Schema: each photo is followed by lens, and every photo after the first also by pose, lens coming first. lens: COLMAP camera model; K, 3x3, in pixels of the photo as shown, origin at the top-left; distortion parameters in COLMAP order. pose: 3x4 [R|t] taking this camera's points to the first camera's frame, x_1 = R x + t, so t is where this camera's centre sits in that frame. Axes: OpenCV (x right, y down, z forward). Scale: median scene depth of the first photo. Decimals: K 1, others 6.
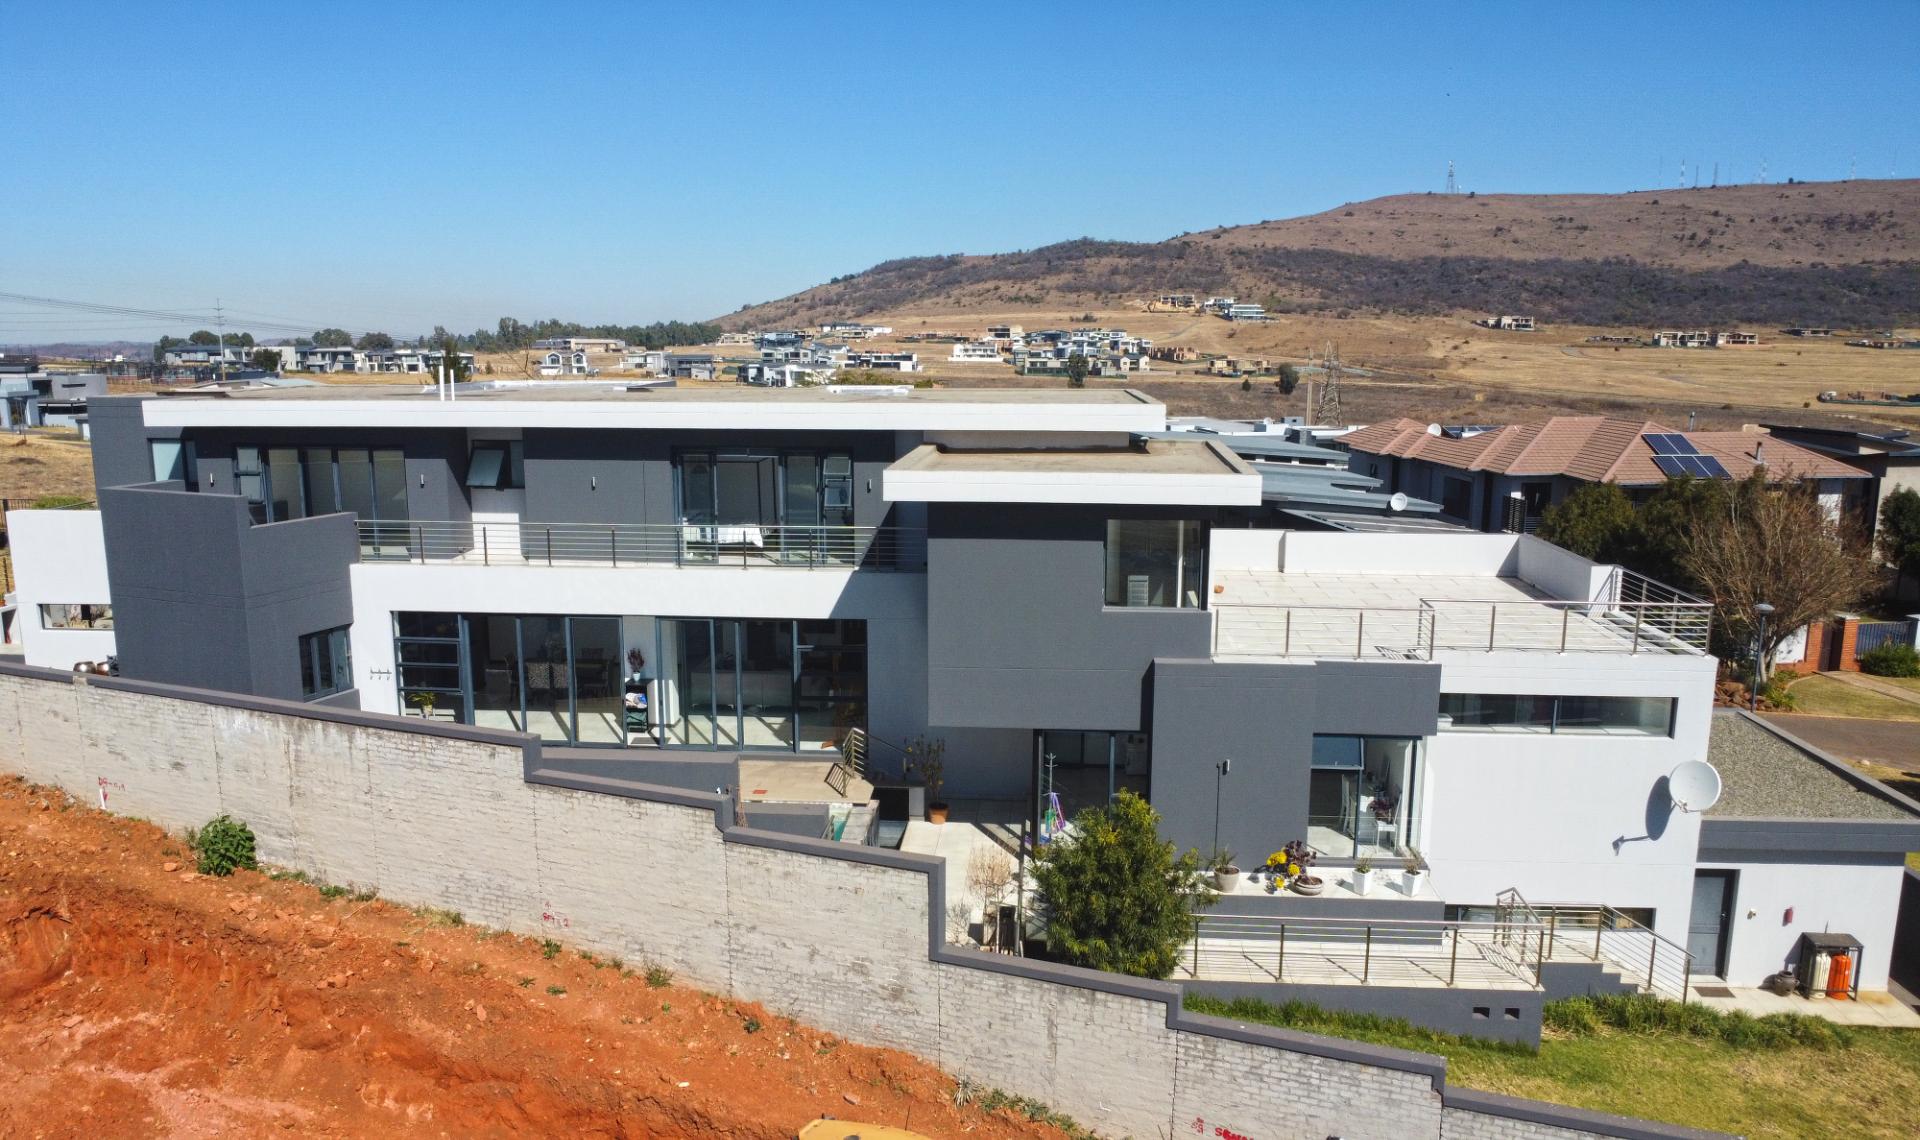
lens RADIAL K [[1358.2, 0, 960.0], [0, 1358.2, 570.0], [0, 0, 1]] dist [-0.031669, 0.004208]
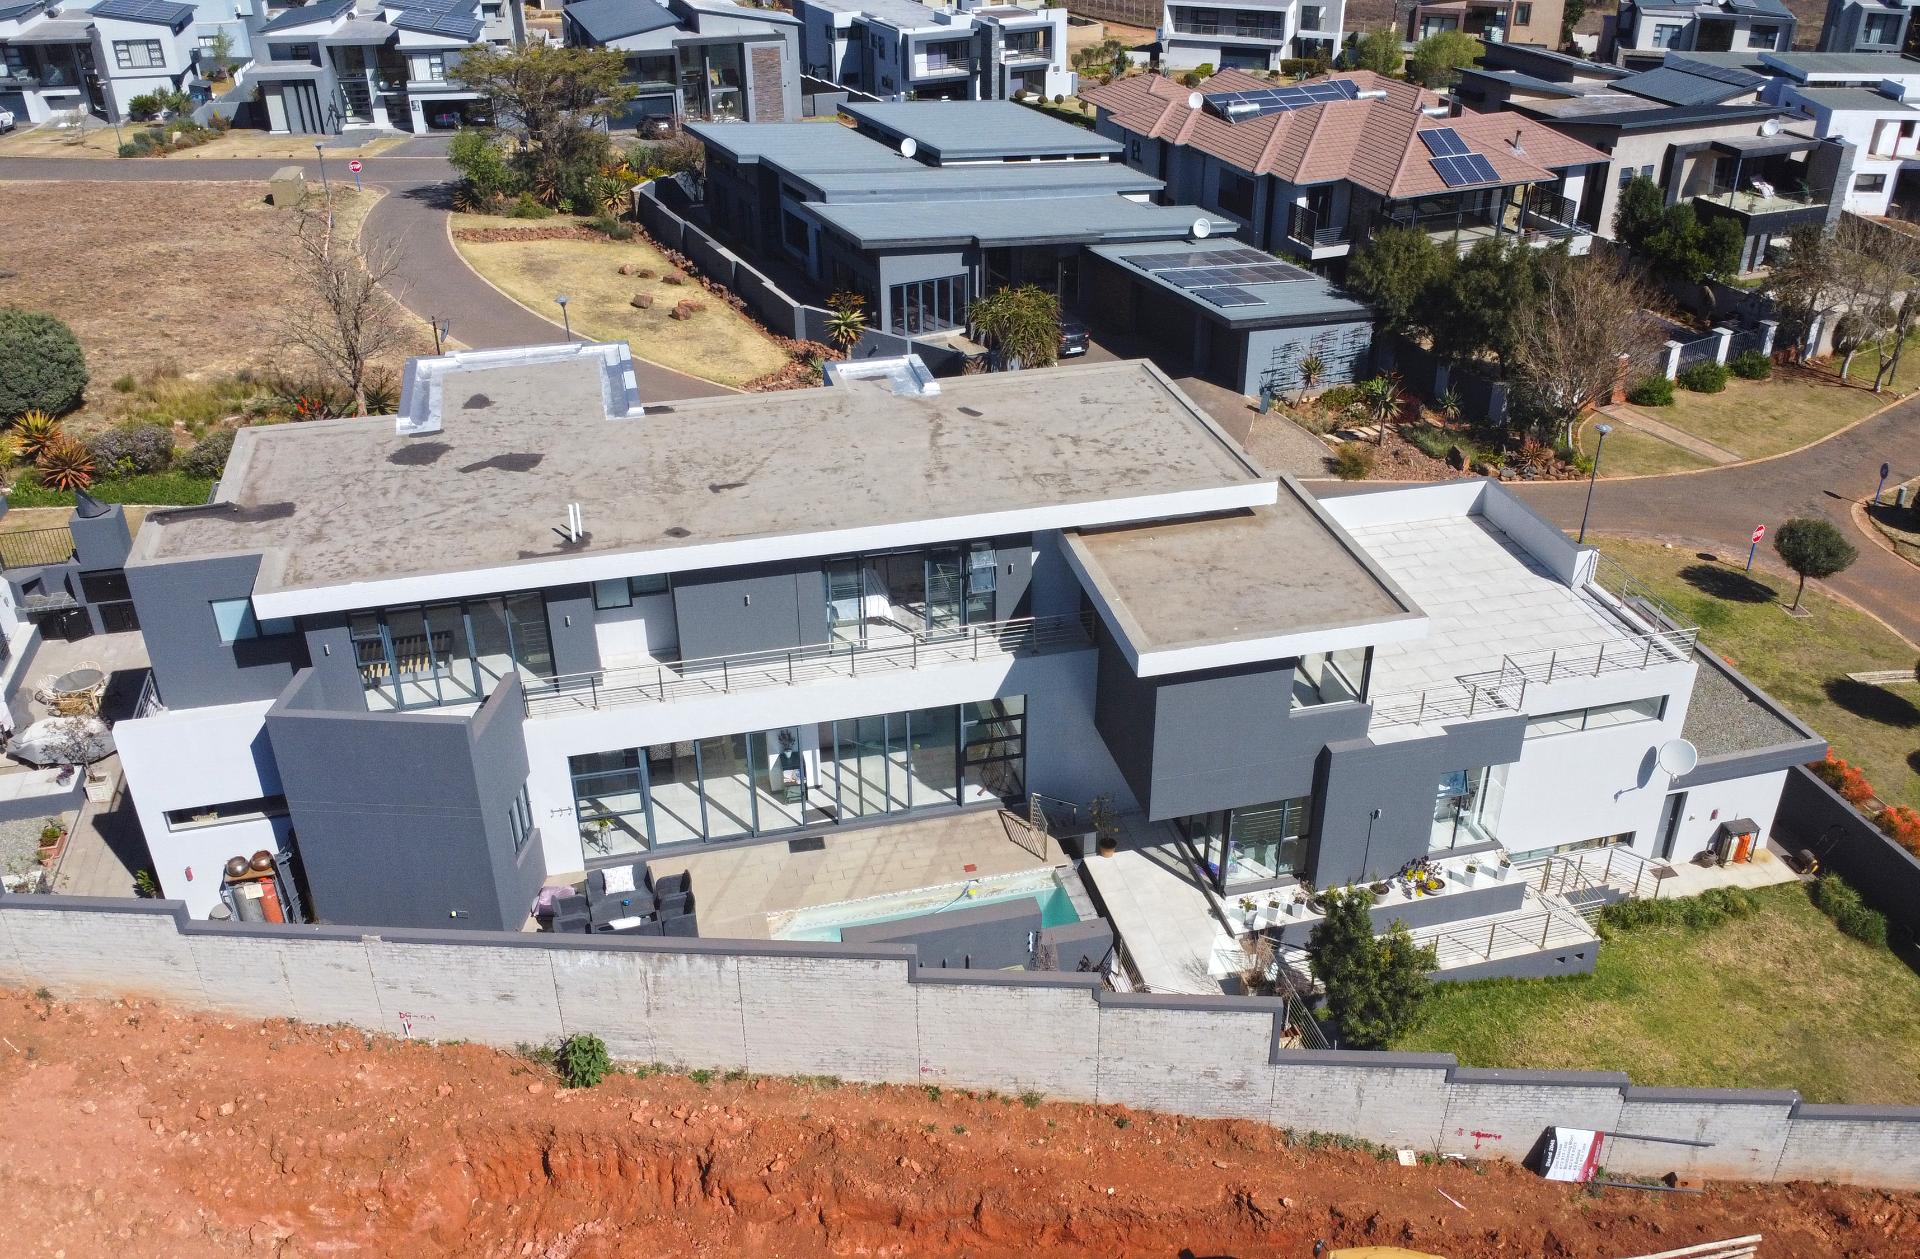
lens RADIAL K [[1570.8, 0, 1020.3], [0, 1570.8, 585.5], [0, 0, 1]] dist [-0.001840, -0.050024]
pose [[0.945326, -0.150676, 0.289234, -0.501193], [0.053347, 0.946369, 0.318652, -0.532052], [-0.321735, -0.285800, 0.902665, -0.159270]]
